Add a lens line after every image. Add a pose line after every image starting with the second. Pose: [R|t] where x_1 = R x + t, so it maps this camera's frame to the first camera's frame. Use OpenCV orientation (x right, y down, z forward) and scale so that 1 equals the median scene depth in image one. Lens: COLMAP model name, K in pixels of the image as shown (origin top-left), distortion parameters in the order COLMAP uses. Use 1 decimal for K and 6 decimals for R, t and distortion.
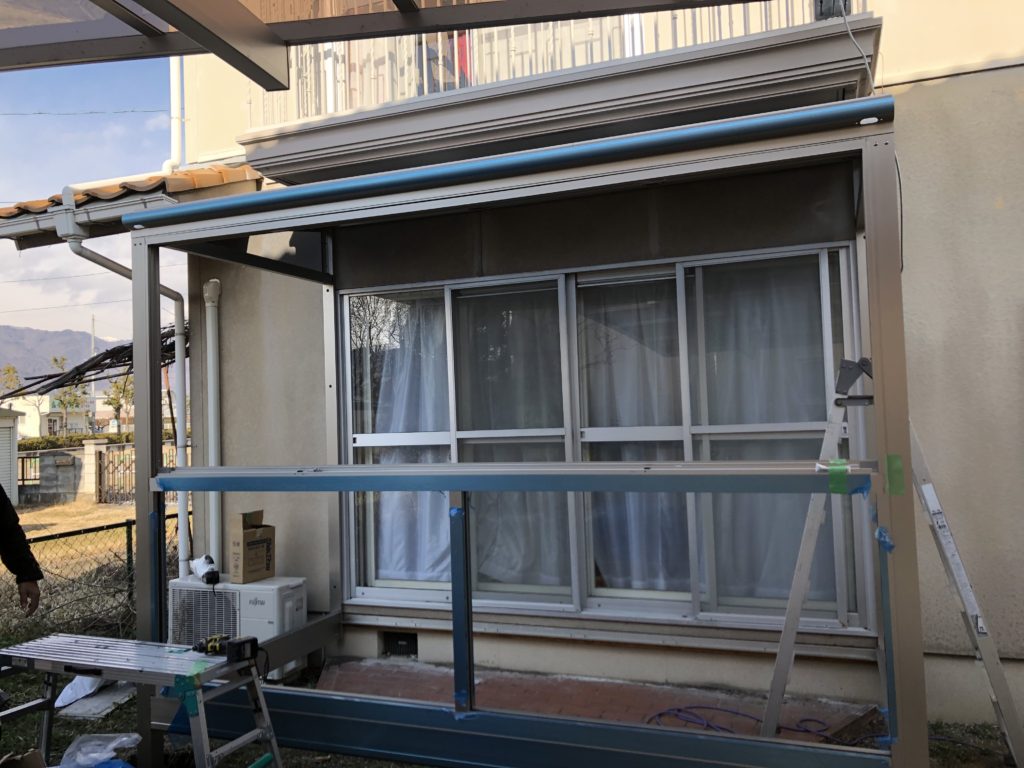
lens RADIAL K [[825.9, 0, 517.2], [0, 825.9, 380.3], [0, 0, 1]] dist [0.049287, -0.049009]
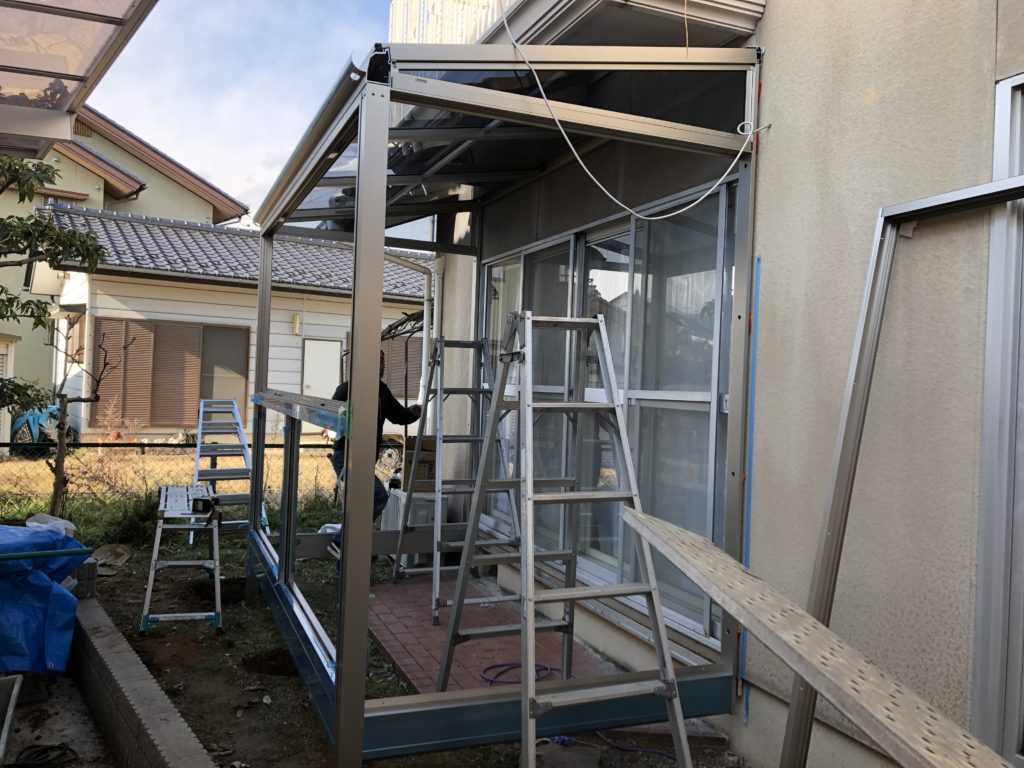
lens RADIAL K [[834.3, 0, 512.0], [0, 834.3, 384.0], [0, 0, 1]] dist [0.049023, -0.046670]
pose [[0.689162, 0.063445, -0.721824, 0.770362], [-0.037837, 0.997951, 0.051591, 0.004954], [0.723619, -0.008243, 0.690151, 0.243905]]
